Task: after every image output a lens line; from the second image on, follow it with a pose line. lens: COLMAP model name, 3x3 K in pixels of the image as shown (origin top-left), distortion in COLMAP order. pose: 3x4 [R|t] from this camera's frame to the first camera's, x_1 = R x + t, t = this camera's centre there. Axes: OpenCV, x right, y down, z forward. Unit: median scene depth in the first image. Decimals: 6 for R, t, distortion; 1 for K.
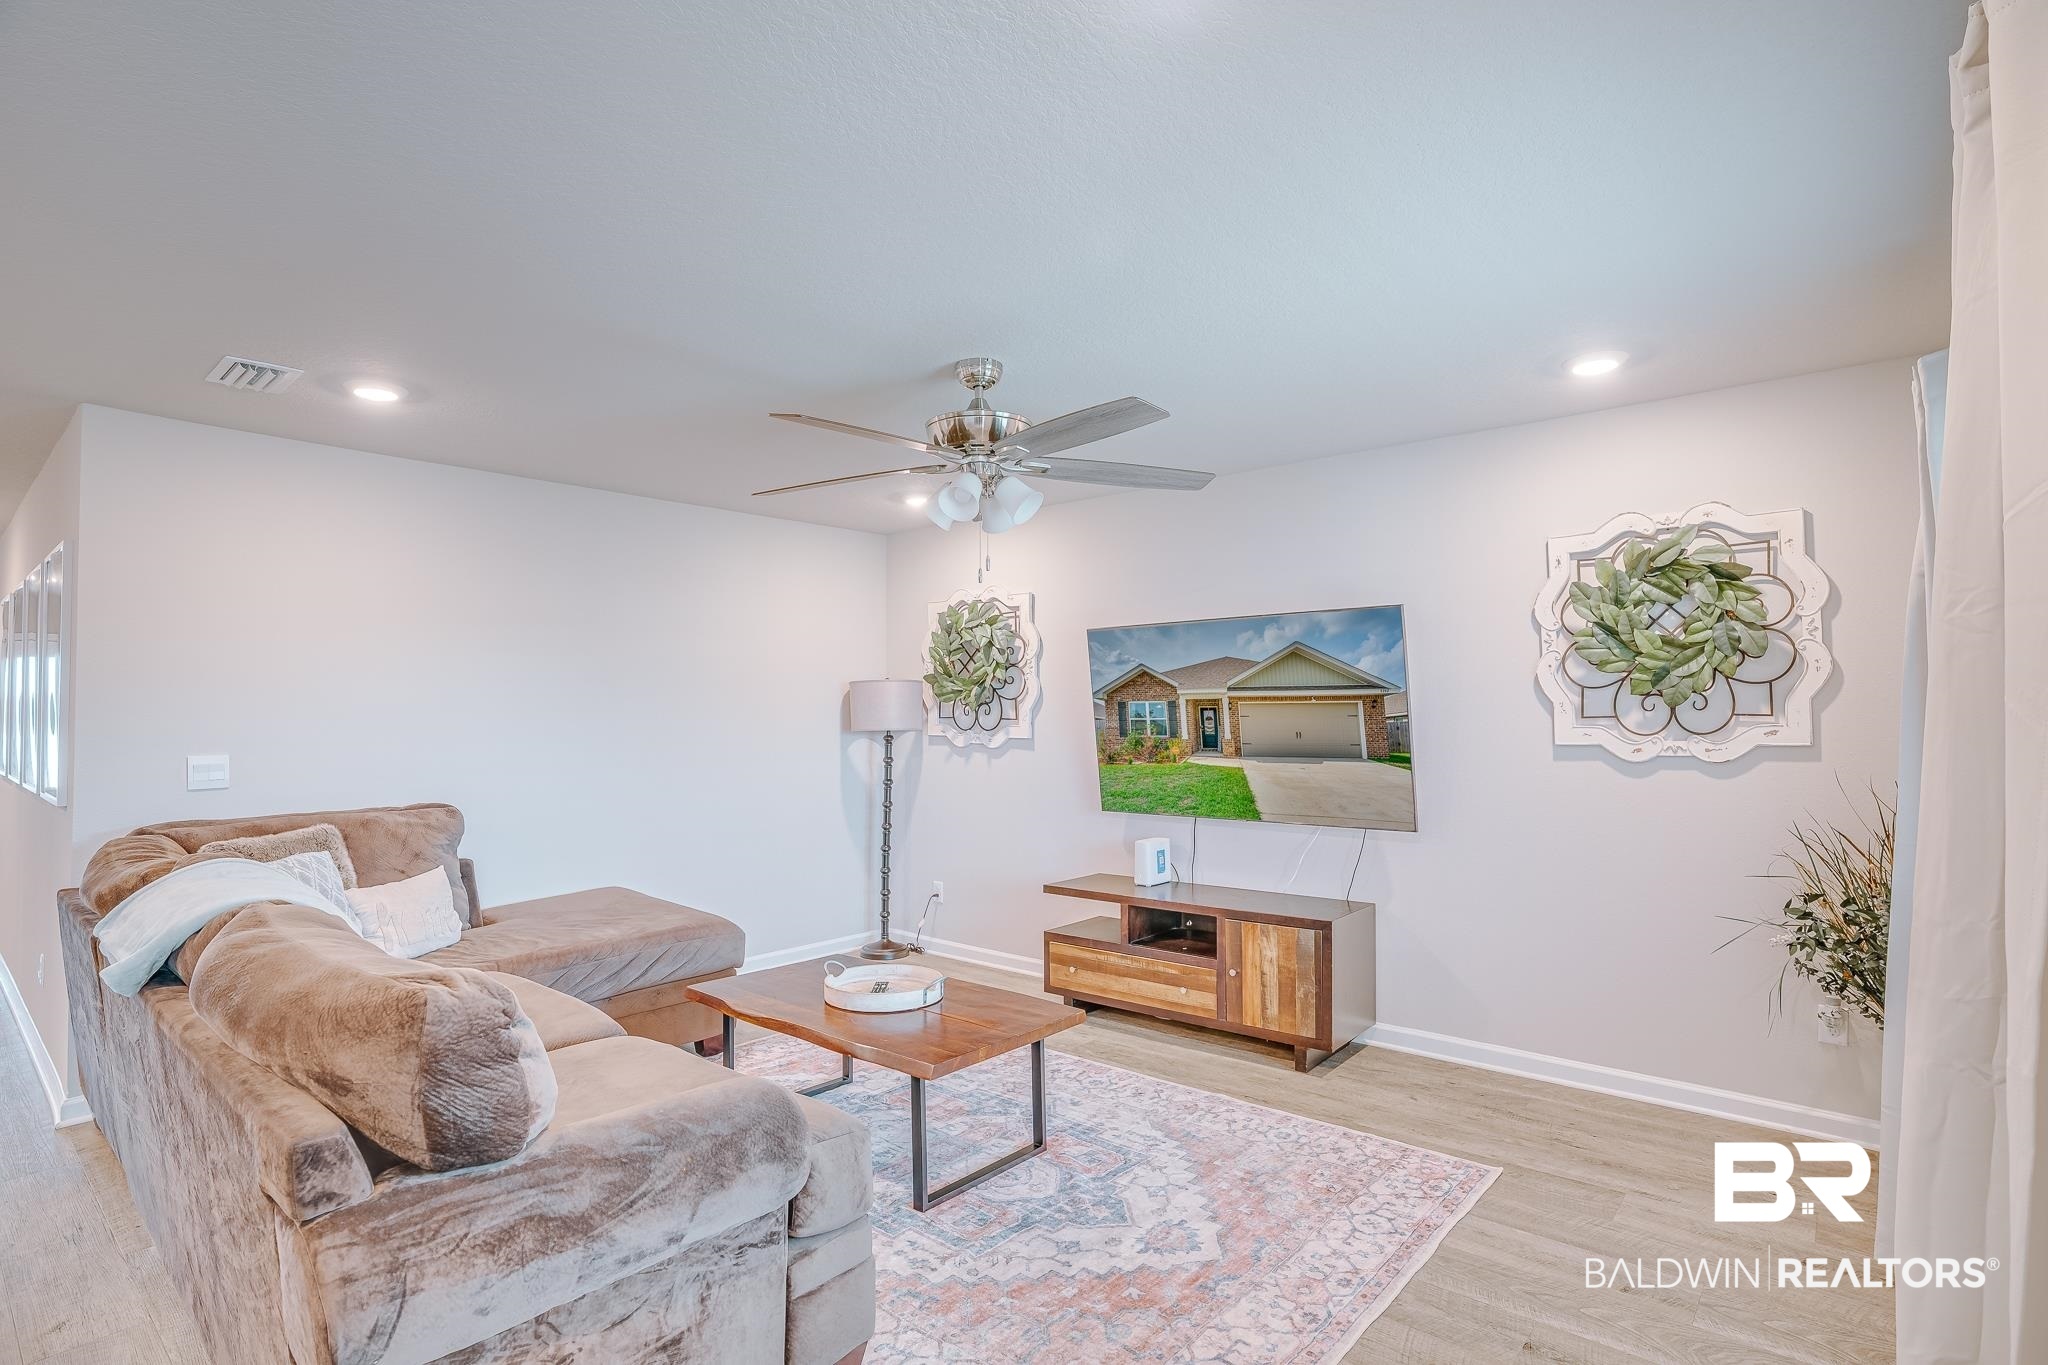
lens RADIAL K [[1015.5, 0, 1015.3], [0, 1015.5, 694.0], [0, 0, 1]] dist [-0.056961, 0.023570]
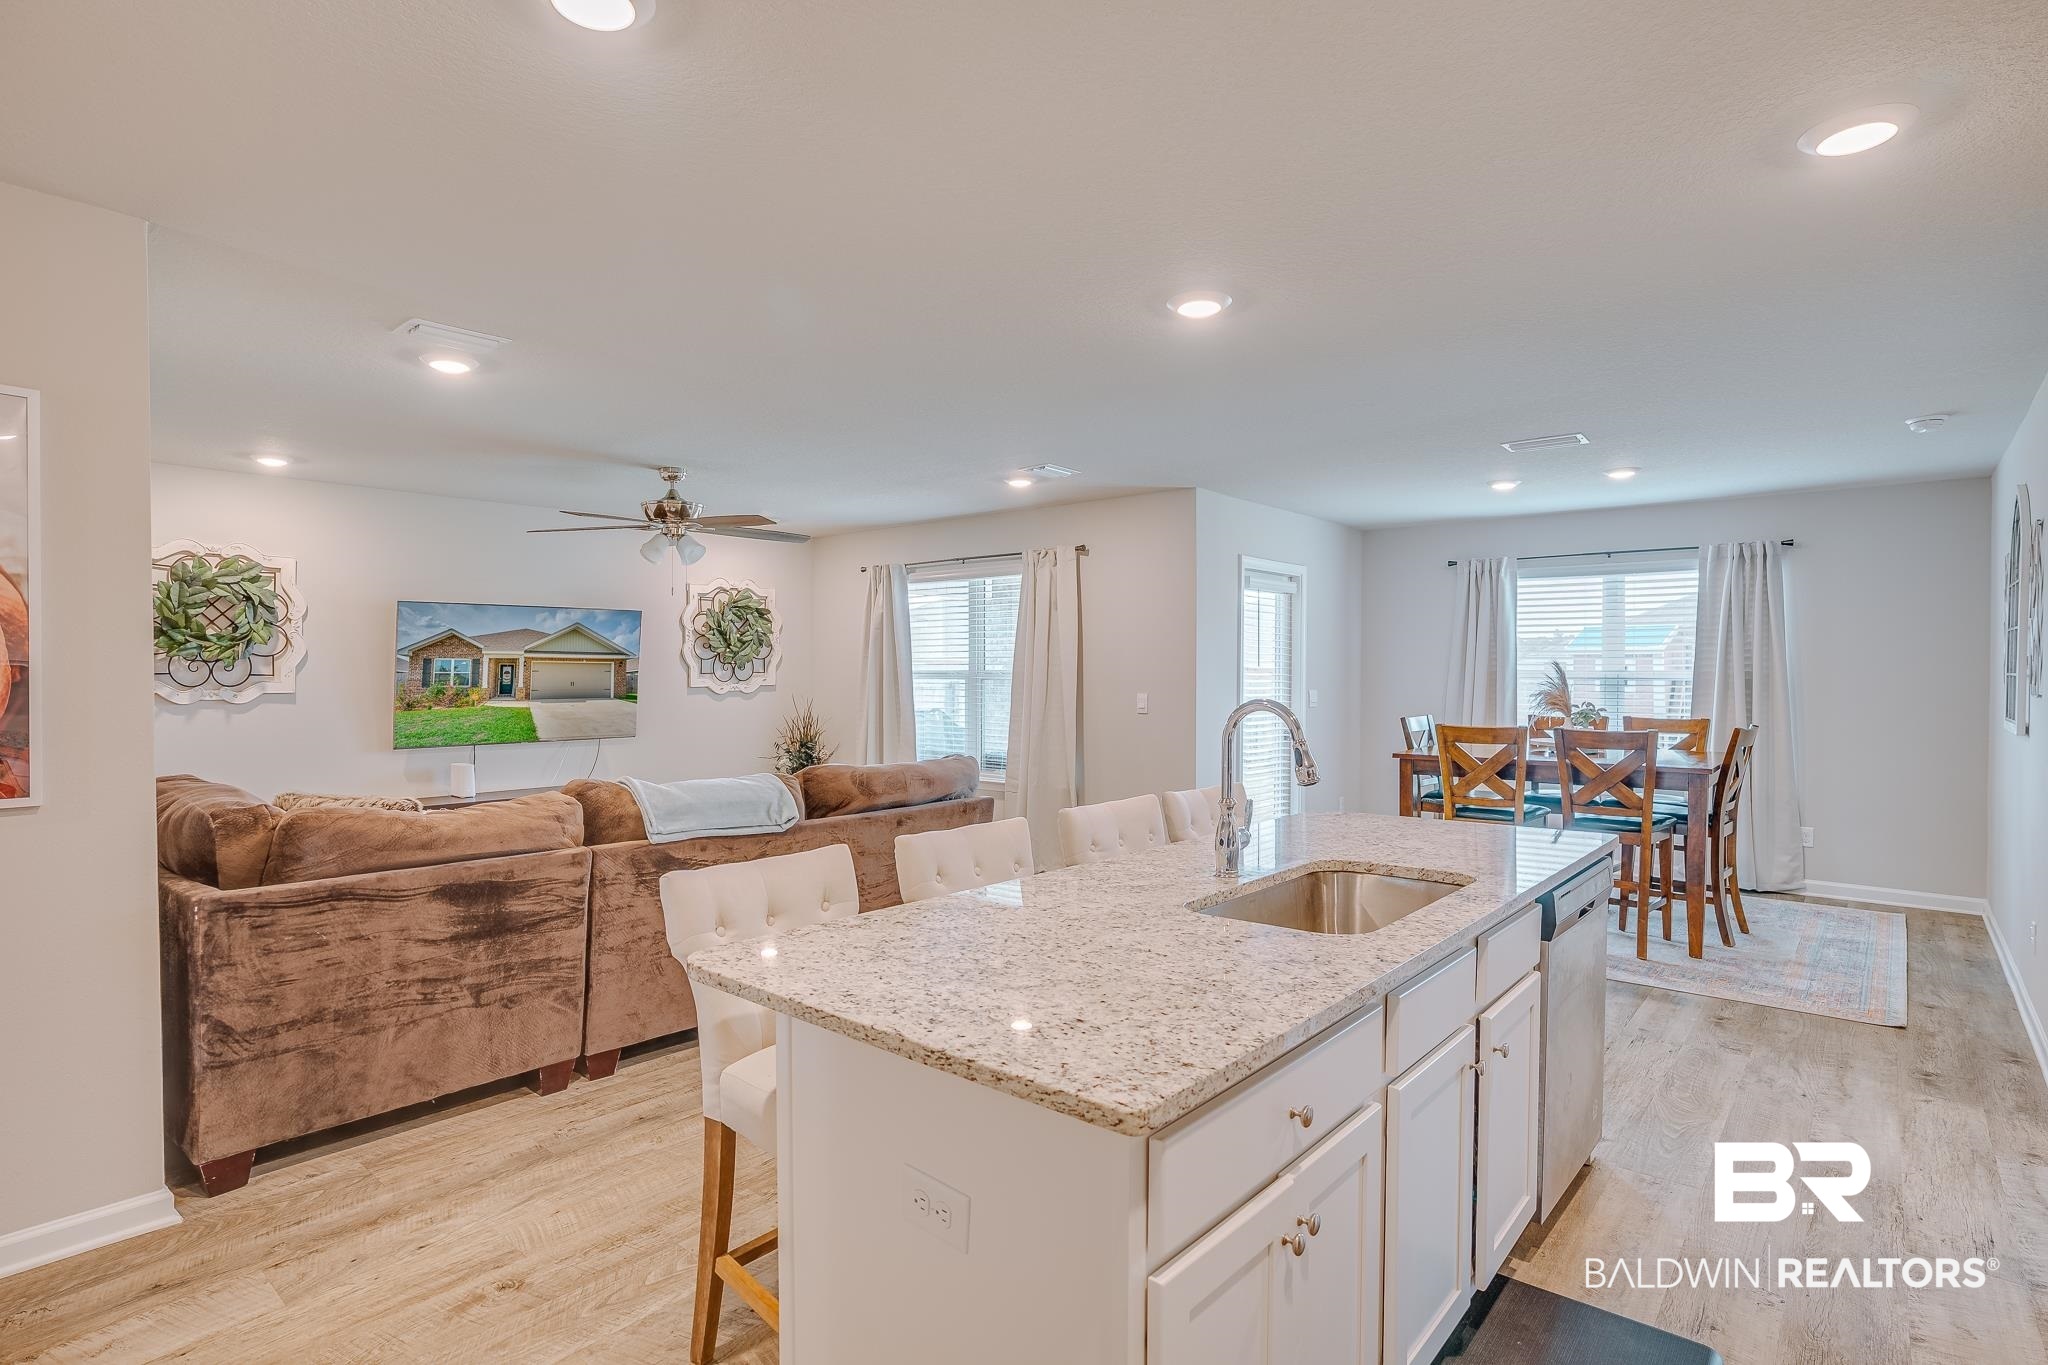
lens RADIAL K [[1015.5, 0, 1023.7], [0, 1015.5, 687.3], [0, 0, 1]] dist [-0.056961, 0.023570]
pose [[-0.016318, -0.009783, 0.999819, -1.277403], [-0.021662, 0.999721, 0.009429, 0.015209], [-0.999632, -0.021504, -0.016526, 0.297255]]
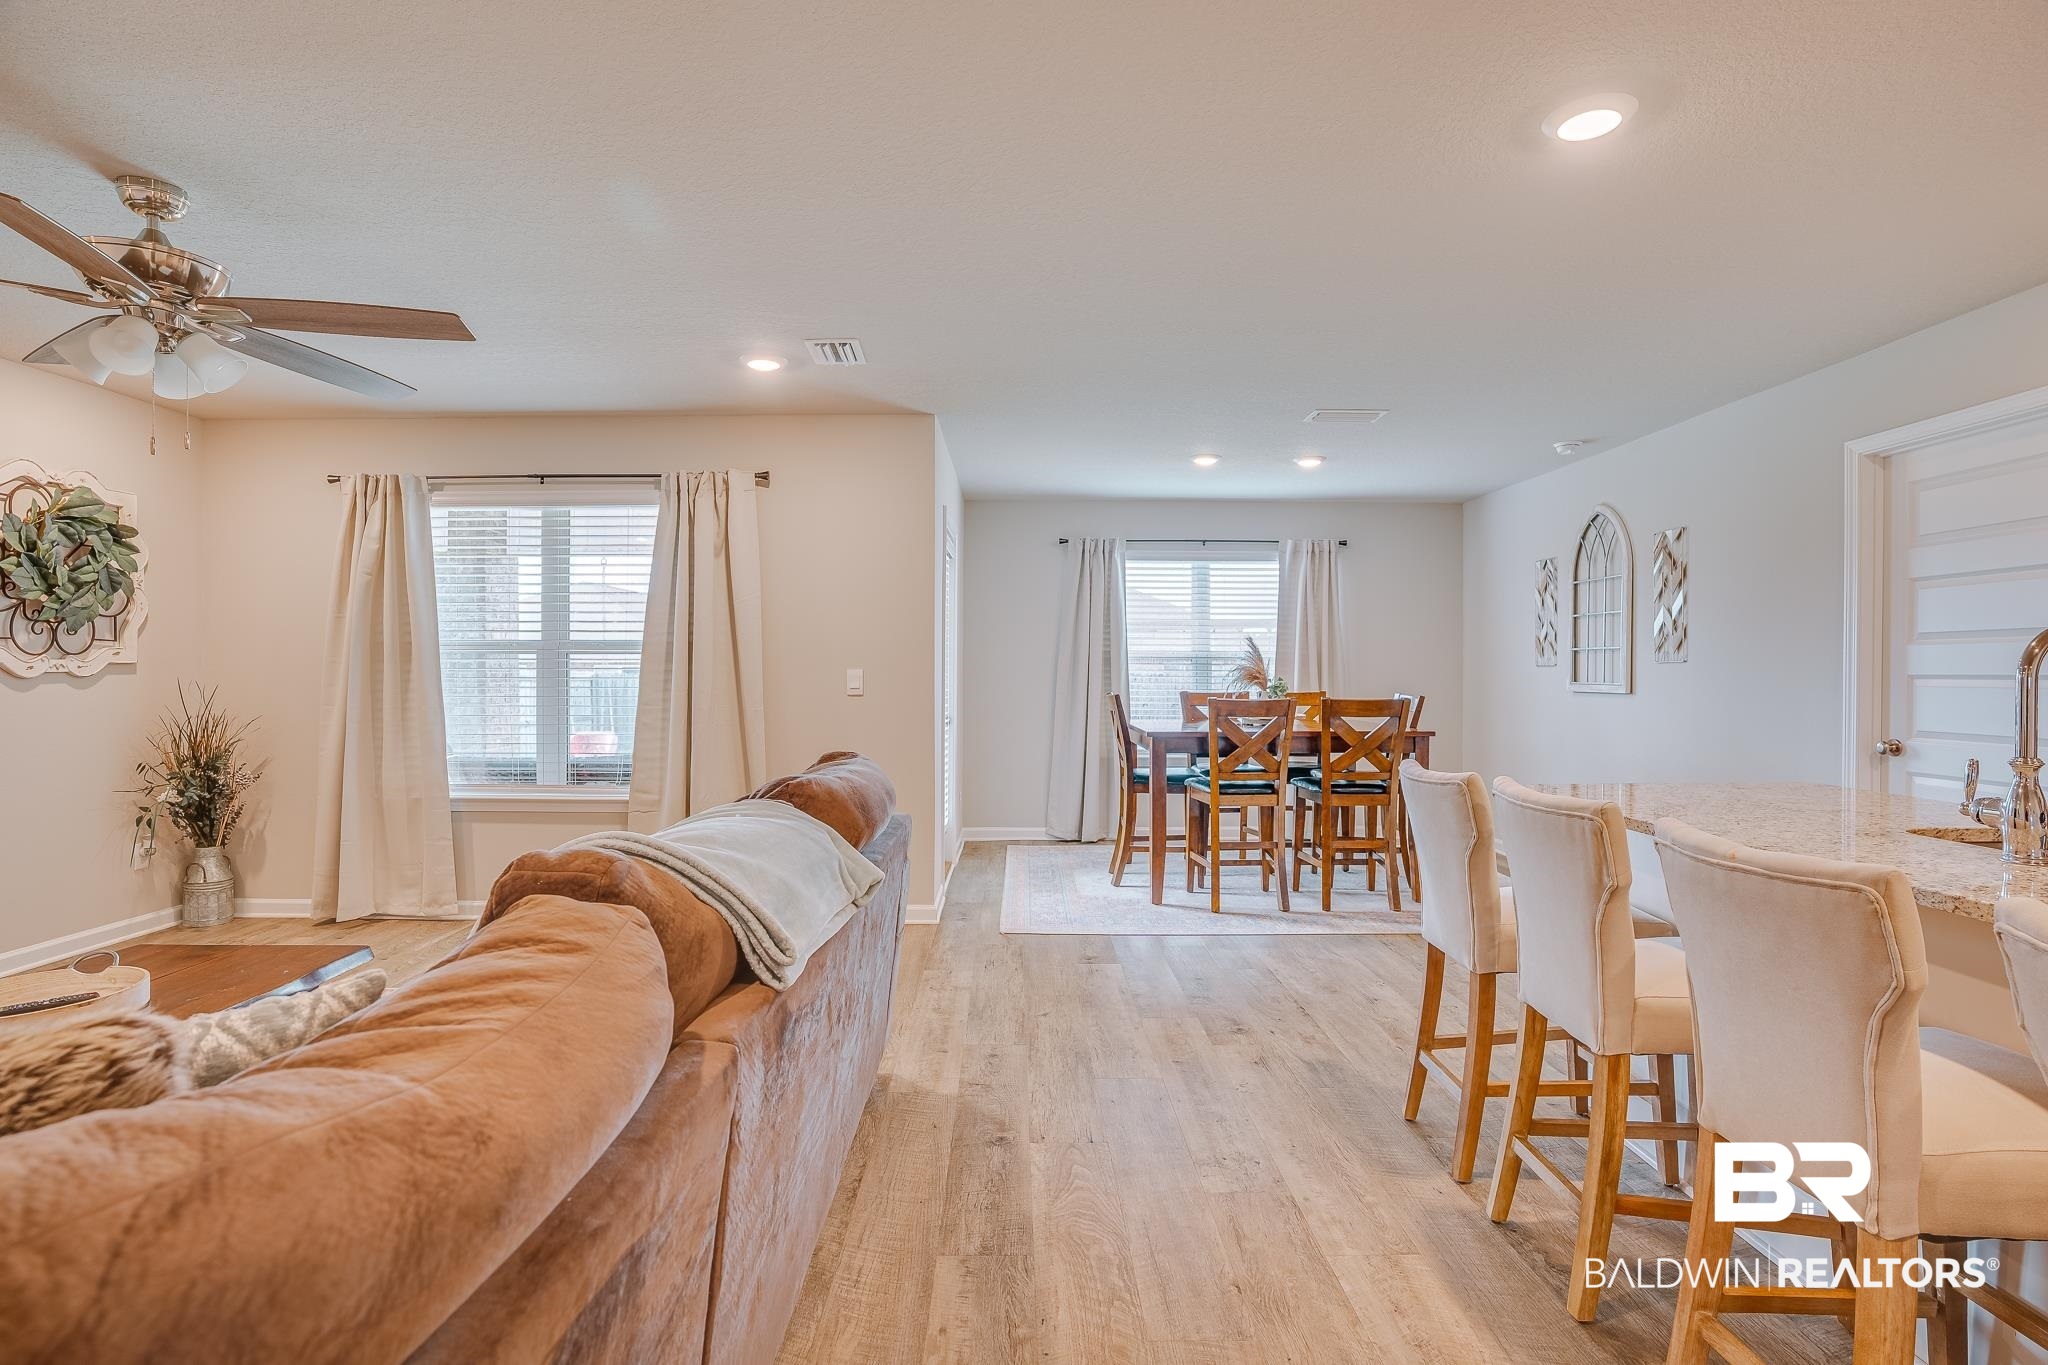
lens RADIAL K [[1015.5, 0, 1023.8], [0, 1015.5, 681.0], [0, 0, 1]] dist [-0.056961, 0.023570]
pose [[-0.663442, -0.003239, 0.748221, -0.796531], [-0.013699, 0.999876, -0.007819, 0.052060], [-0.748103, -0.015437, -0.663403, 0.709000]]
